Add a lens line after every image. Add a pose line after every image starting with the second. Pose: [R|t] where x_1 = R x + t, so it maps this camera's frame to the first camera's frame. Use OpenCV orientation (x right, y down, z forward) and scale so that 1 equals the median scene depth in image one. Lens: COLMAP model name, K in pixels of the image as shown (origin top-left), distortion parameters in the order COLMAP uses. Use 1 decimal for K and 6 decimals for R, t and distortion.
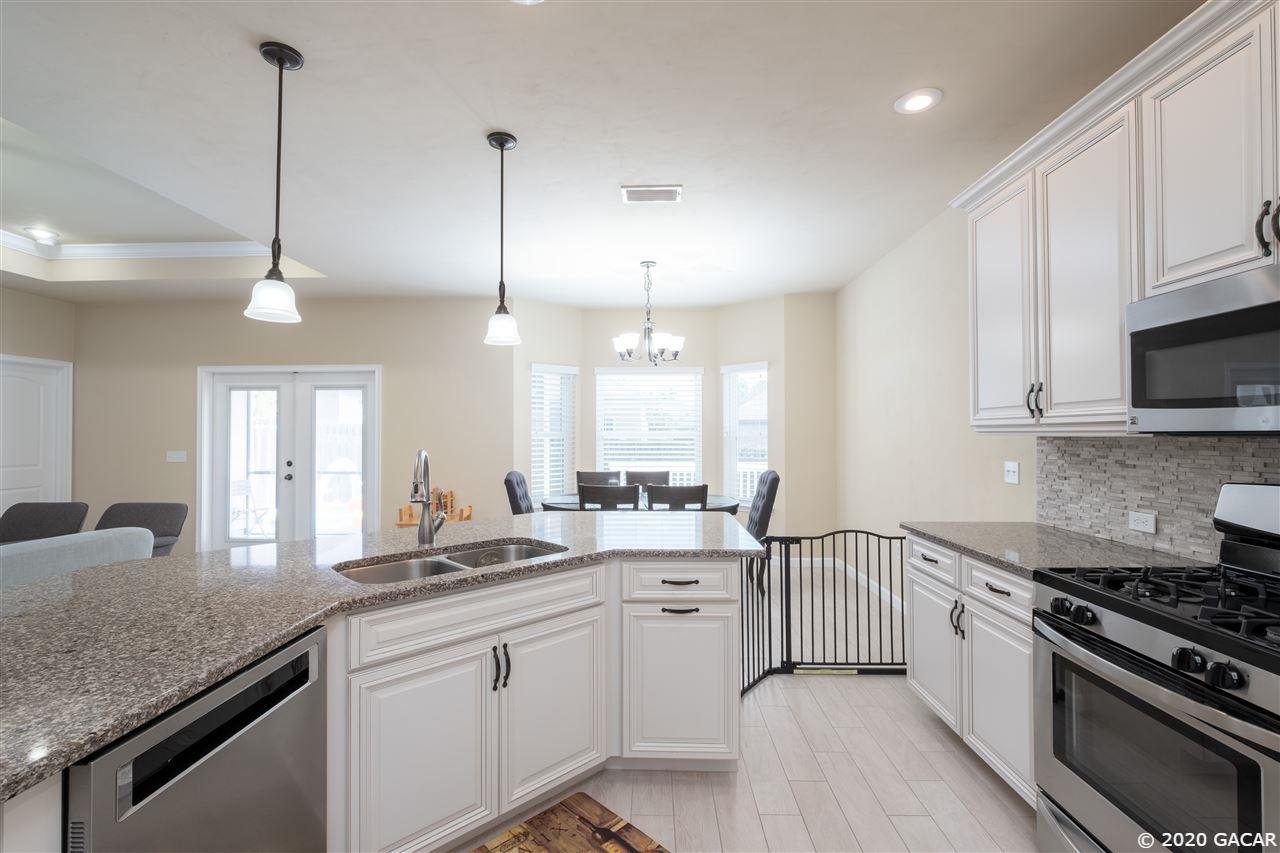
lens RADIAL K [[574.7, 0, 633.6], [0, 574.7, 426.2], [0, 0, 1]] dist [-0.004880, 0.001250]
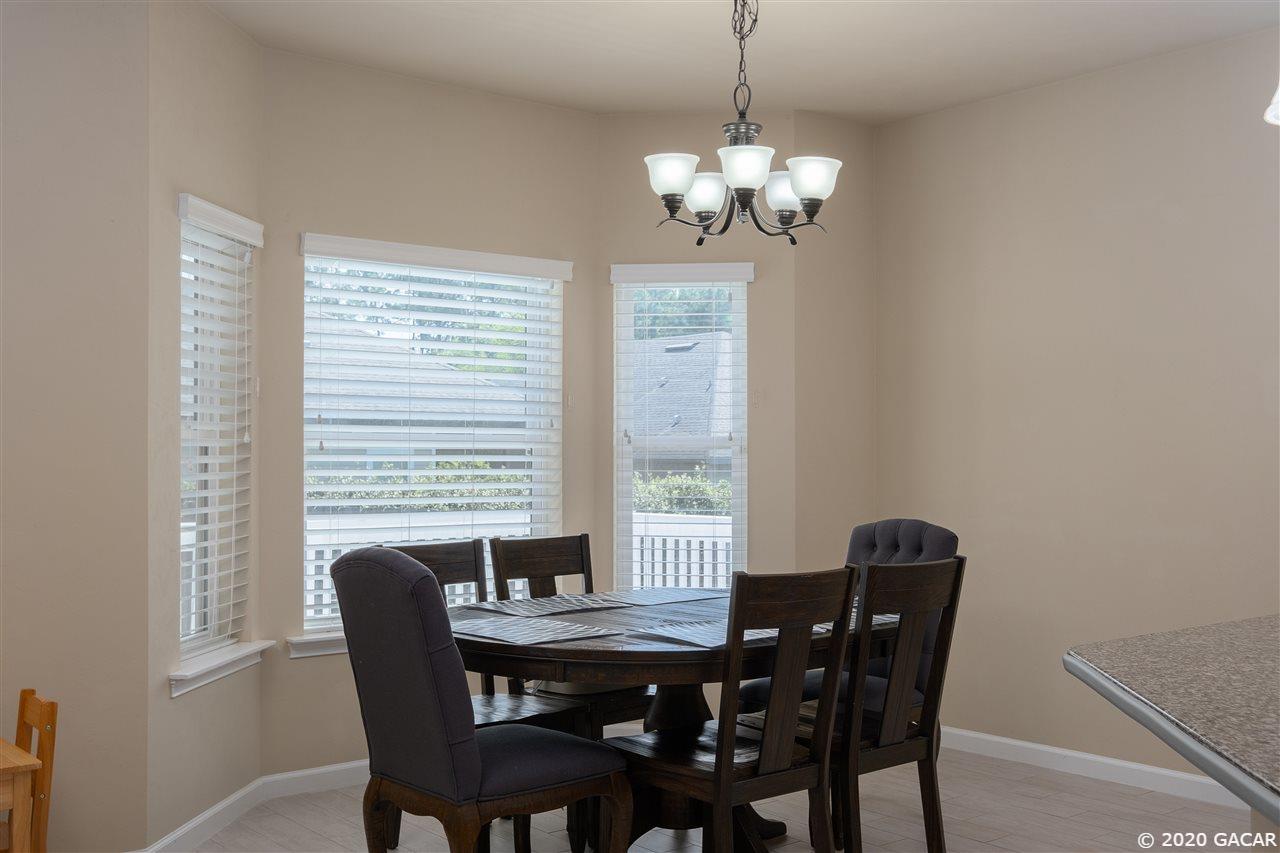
lens RADIAL K [[1355.7, 0, 642.4], [0, 1355.7, 428.3], [0, 0, 1]] dist [-0.030537, 0.000000]
pose [[0.750163, 0.015707, 0.661066, -1.008060], [-0.010214, 0.999874, -0.012168, 0.041667], [-0.661174, 0.002376, 0.750229, 0.666363]]
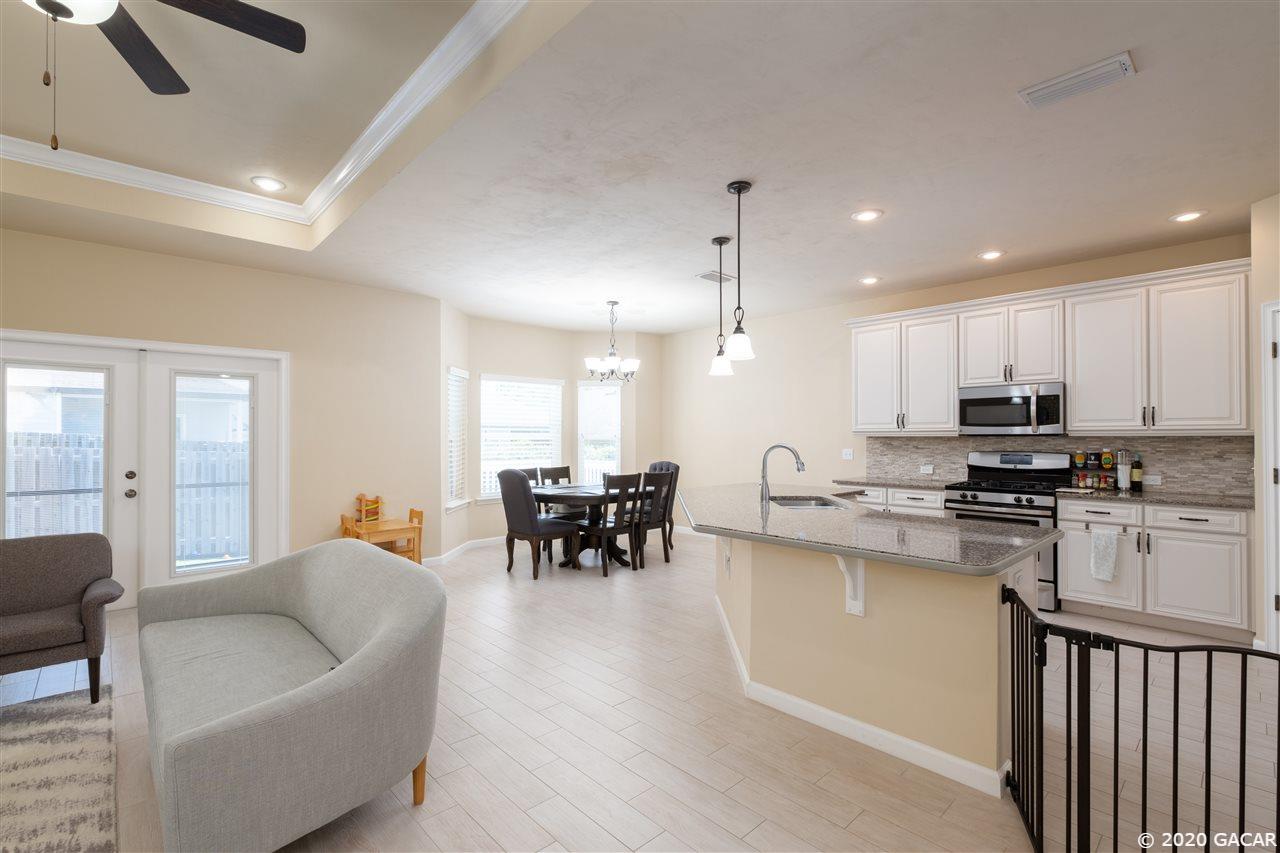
lens RADIAL K [[574.7, 0, 634.5], [0, 574.7, 432.0], [0, 0, 1]] dist [-0.004880, 0.001250]
pose [[0.705528, 0.007225, 0.708645, -1.446864], [-0.010276, 0.999947, 0.000036, 0.009584], [-0.708608, -0.007308, 0.705565, 0.095949]]
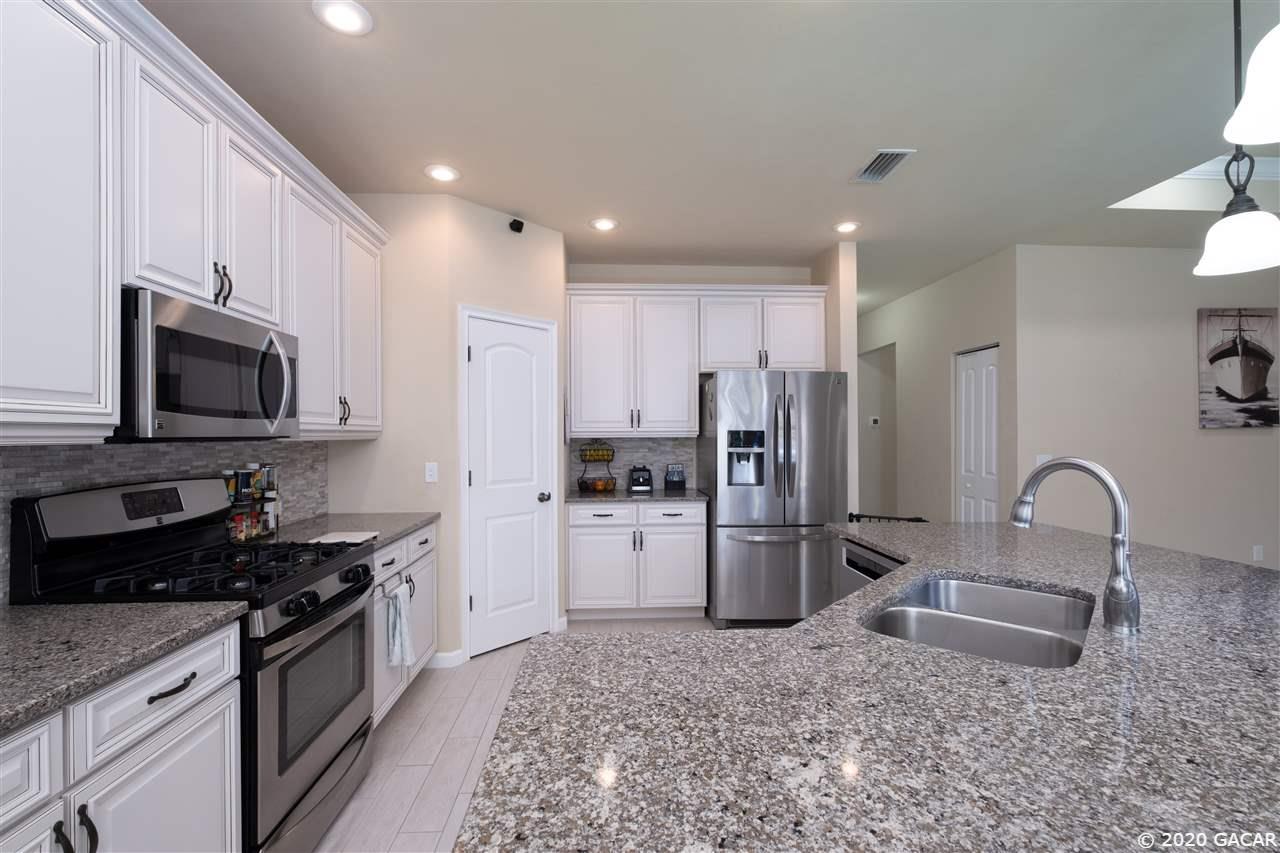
lens RADIAL K [[574.7, 0, 637.3], [0, 574.7, 427.0], [0, 0, 1]] dist [-0.004880, 0.001250]
pose [[-0.995514, 0.005818, -0.094431, 0.132083], [0.008333, 0.999620, -0.026264, 0.014328], [0.094242, -0.026933, -0.995185, 1.247526]]
